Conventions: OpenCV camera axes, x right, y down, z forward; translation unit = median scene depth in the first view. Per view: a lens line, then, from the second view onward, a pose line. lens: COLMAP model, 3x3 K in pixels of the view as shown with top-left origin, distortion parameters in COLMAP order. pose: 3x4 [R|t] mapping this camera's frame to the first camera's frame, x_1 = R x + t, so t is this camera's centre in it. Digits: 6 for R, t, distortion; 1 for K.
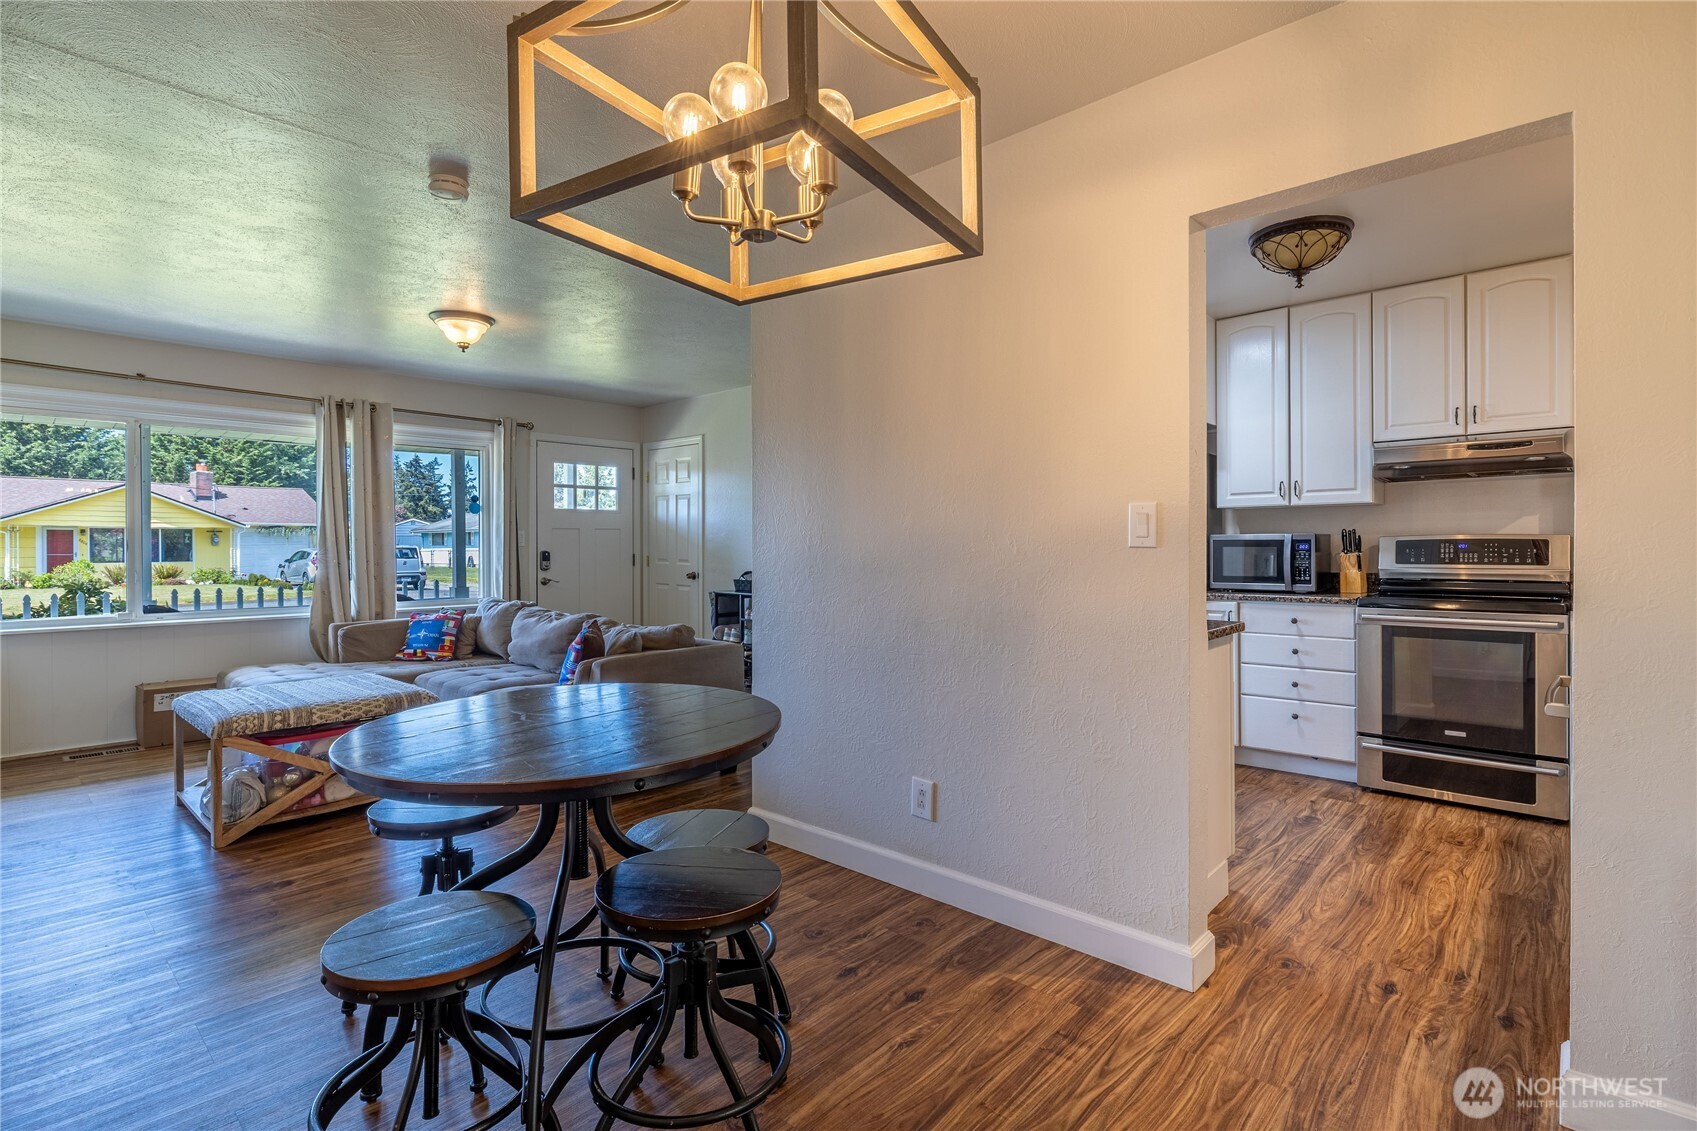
lens RADIAL K [[801.8, 0, 867.2], [0, 801.8, 547.7], [0, 0, 1]] dist [-0.005896, 0.001104]
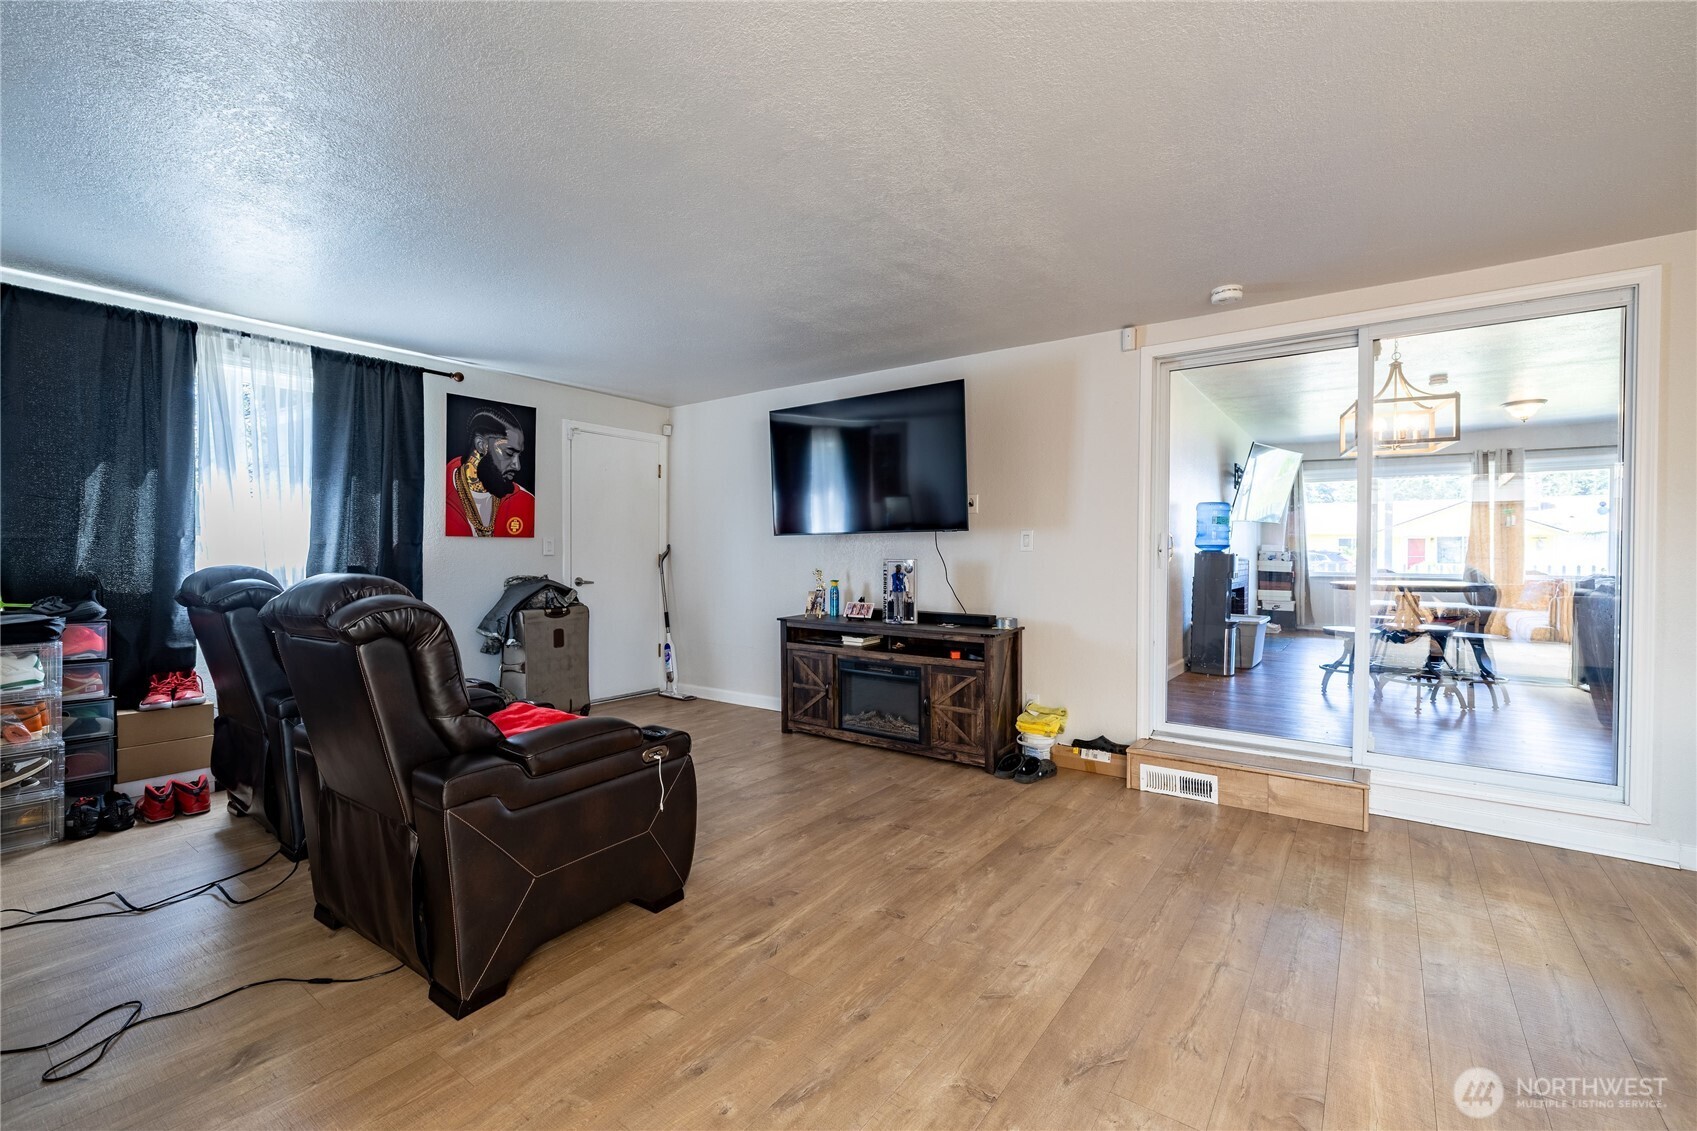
lens RADIAL K [[722.7, 0, 845.0], [0, 722.7, 560.3], [0, 0, 1]] dist [-0.002035, -0.000302]
pose [[0.086024, 0.014374, -0.996189, 0.933373], [-0.008080, 0.999873, 0.013729, 0.043559], [0.996260, 0.006868, 0.086129, -0.591418]]
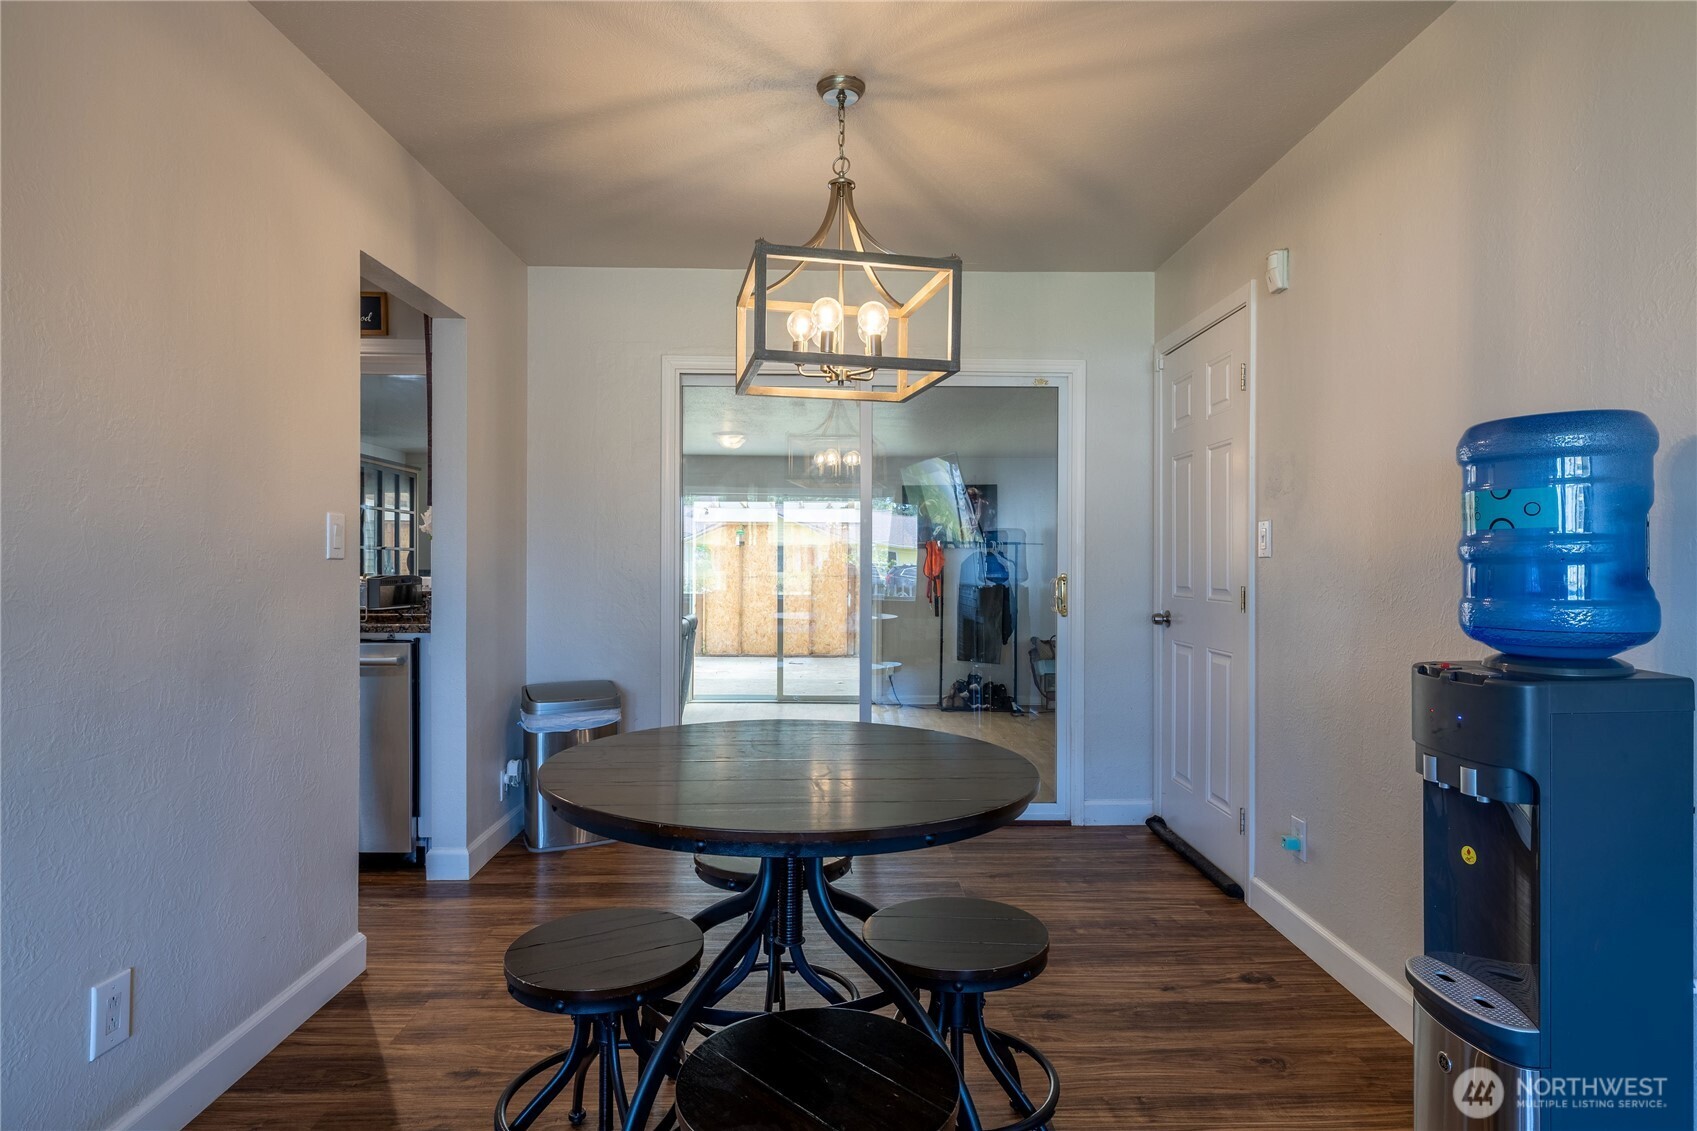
lens RADIAL K [[918.6, 0, 848.8], [0, 918.6, 579.0], [0, 0, 1]] dist [-0.016478, -0.000627]
pose [[-0.677514, -0.012075, 0.735411, -0.462108], [0.002649, 0.999819, 0.018857, 0.002037], [-0.735505, 0.014723, -0.677359, 0.660310]]
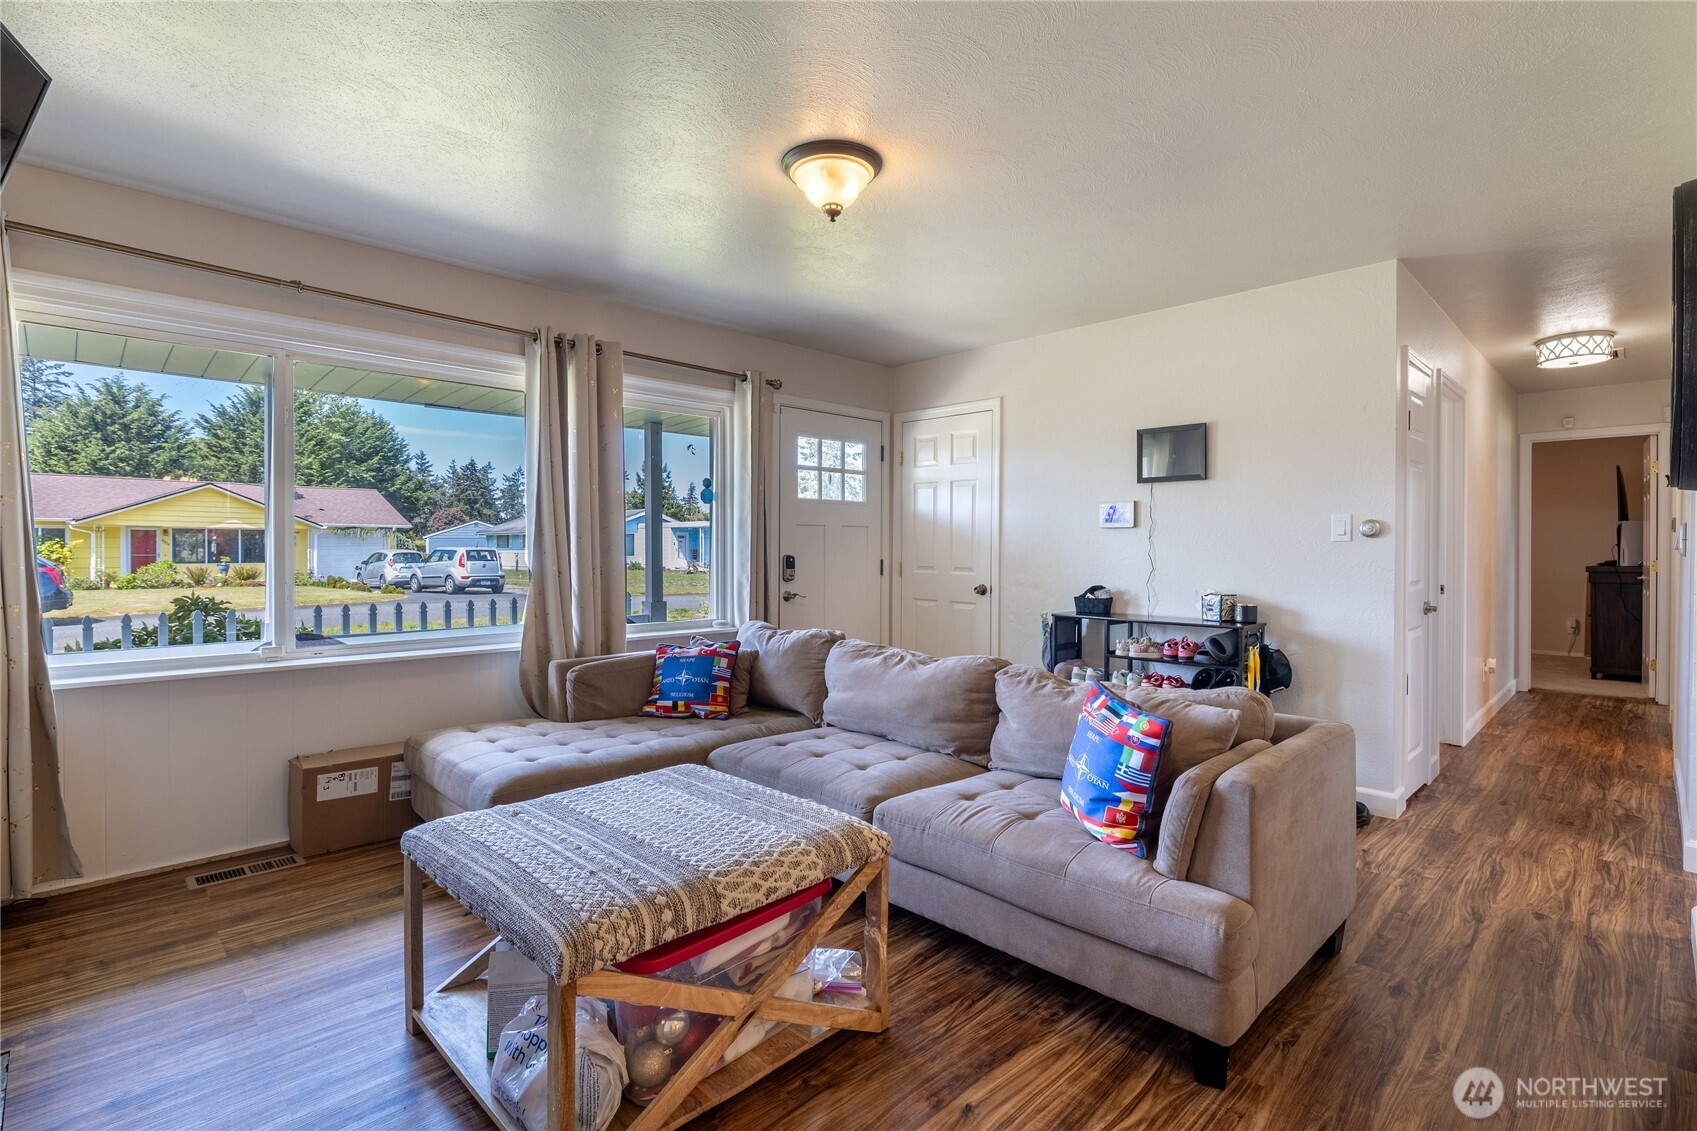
lens RADIAL K [[801.8, 0, 864.2], [0, 801.8, 554.2], [0, 0, 1]] dist [-0.005896, 0.001104]
pose [[0.998532, 0.005267, -0.053903, -0.456040], [-0.005120, 0.999983, 0.002866, 0.001169], [0.053917, -0.002586, 0.998542, 0.413639]]
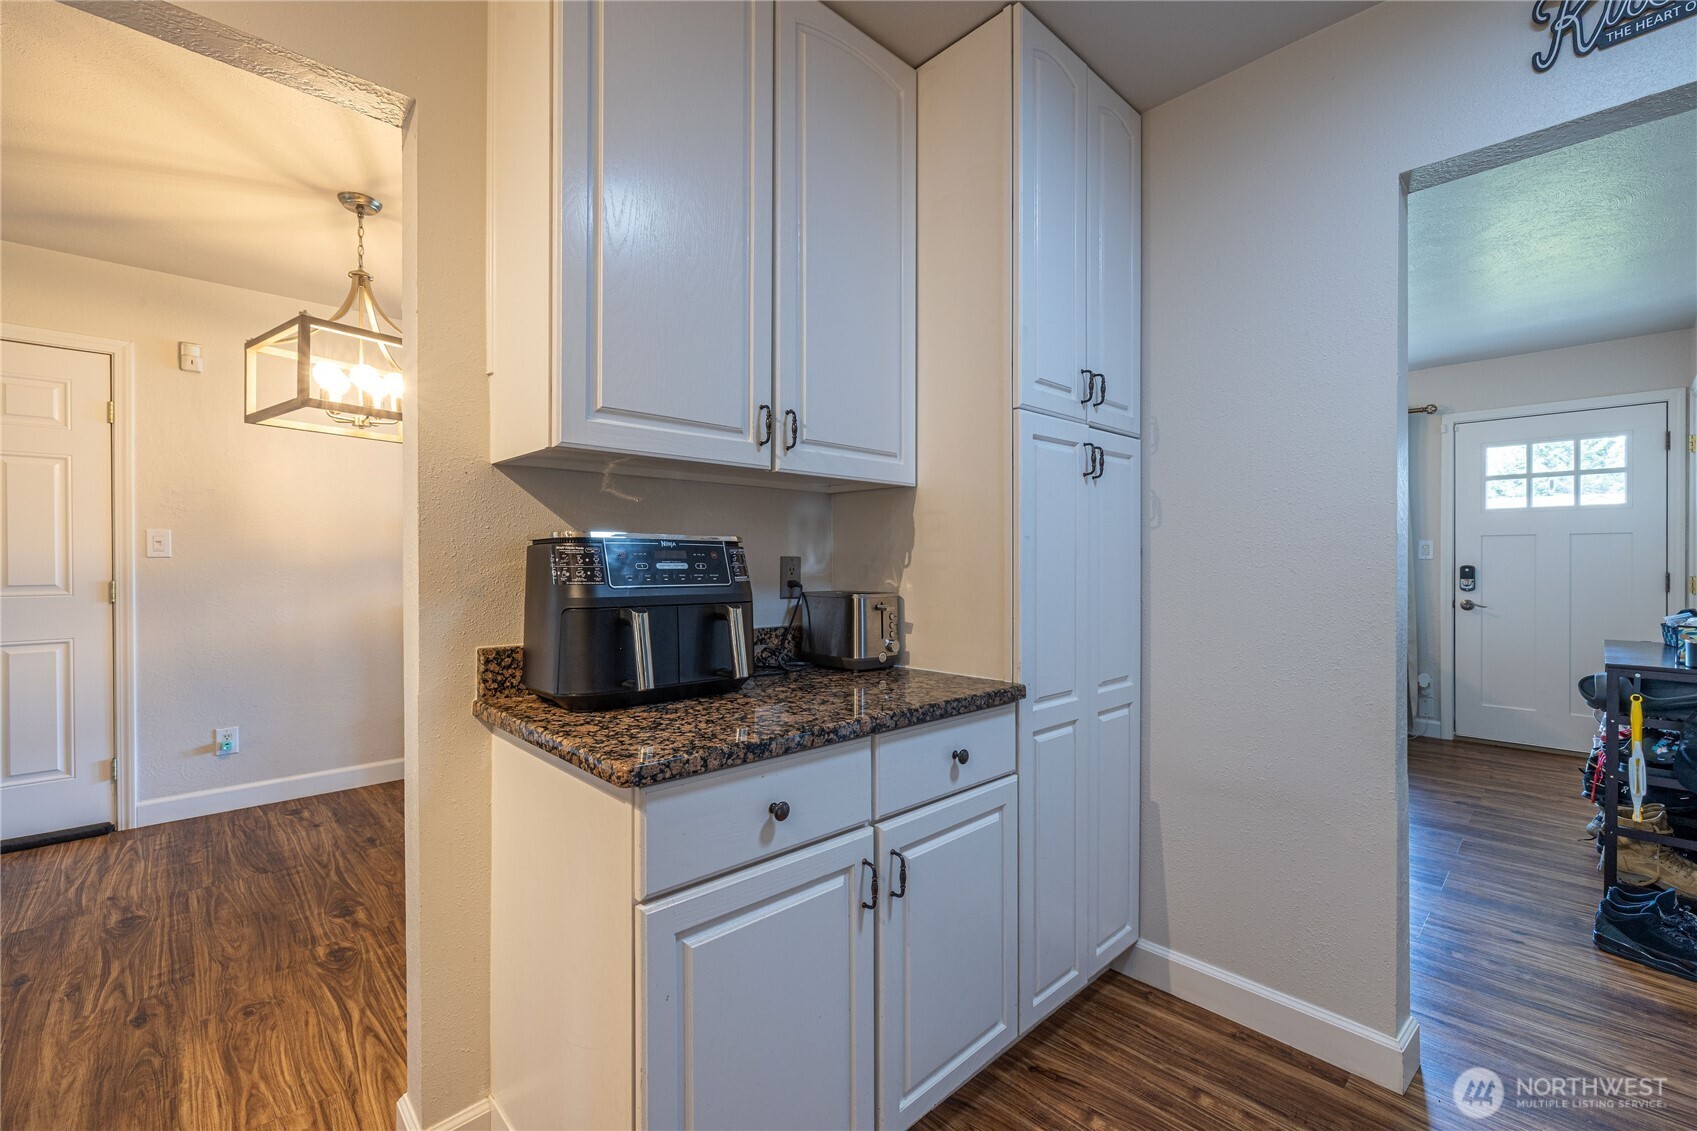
lens RADIAL K [[722.7, 0, 853.3], [0, 722.7, 555.4], [0, 0, 1]] dist [-0.002035, -0.000302]
pose [[-0.077094, 0.000005, -0.997024, 0.518847], [-0.003899, 0.999992, 0.000306, -0.005537], [0.997016, 0.003911, -0.077094, 0.726222]]
